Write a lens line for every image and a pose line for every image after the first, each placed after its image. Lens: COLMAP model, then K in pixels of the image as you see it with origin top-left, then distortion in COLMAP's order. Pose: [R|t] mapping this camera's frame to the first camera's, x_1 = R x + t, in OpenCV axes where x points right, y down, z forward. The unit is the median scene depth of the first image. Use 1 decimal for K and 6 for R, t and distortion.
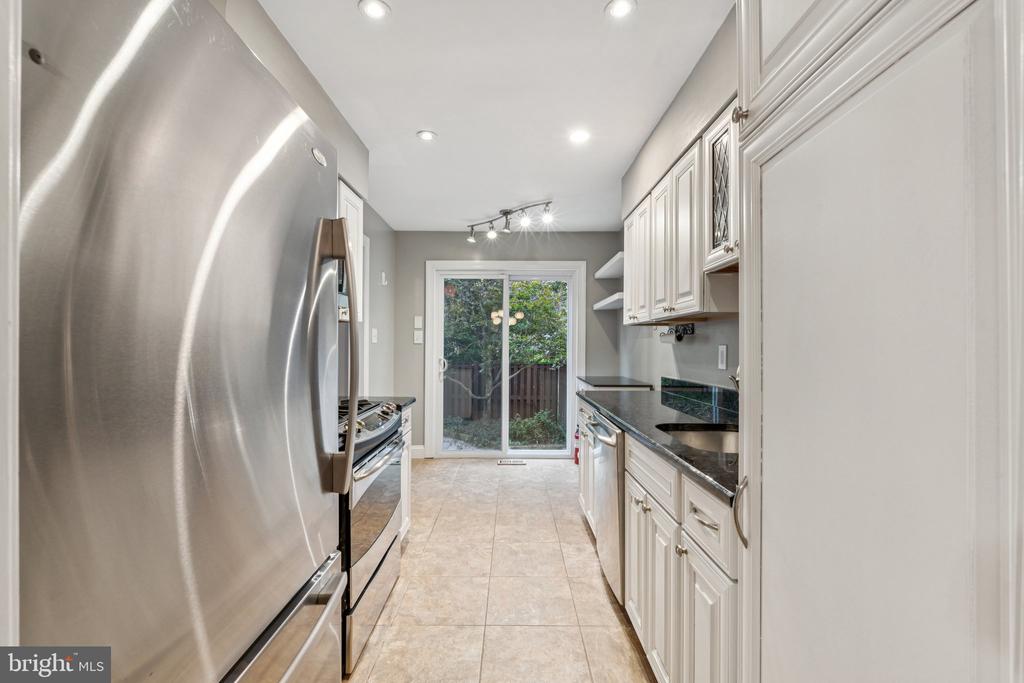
lens RADIAL K [[452.4, 0, 510.9], [0, 452.4, 344.8], [0, 0, 1]] dist [-0.003432, 0.000246]
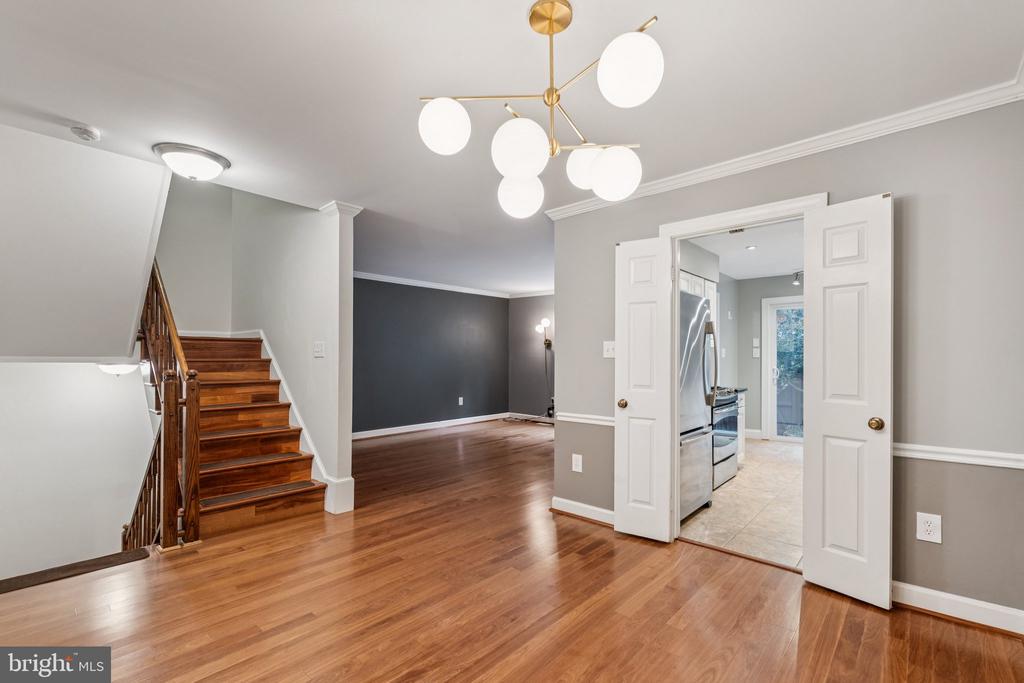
lens RADIAL K [[452.4, 0, 511.4], [0, 452.4, 351.4], [0, 0, 1]] dist [-0.003432, 0.000246]
pose [[0.743347, -0.009360, -0.668841, 0.175046], [0.002259, 0.999932, -0.011483, -0.007574], [0.668902, 0.007025, 0.743317, -0.573845]]
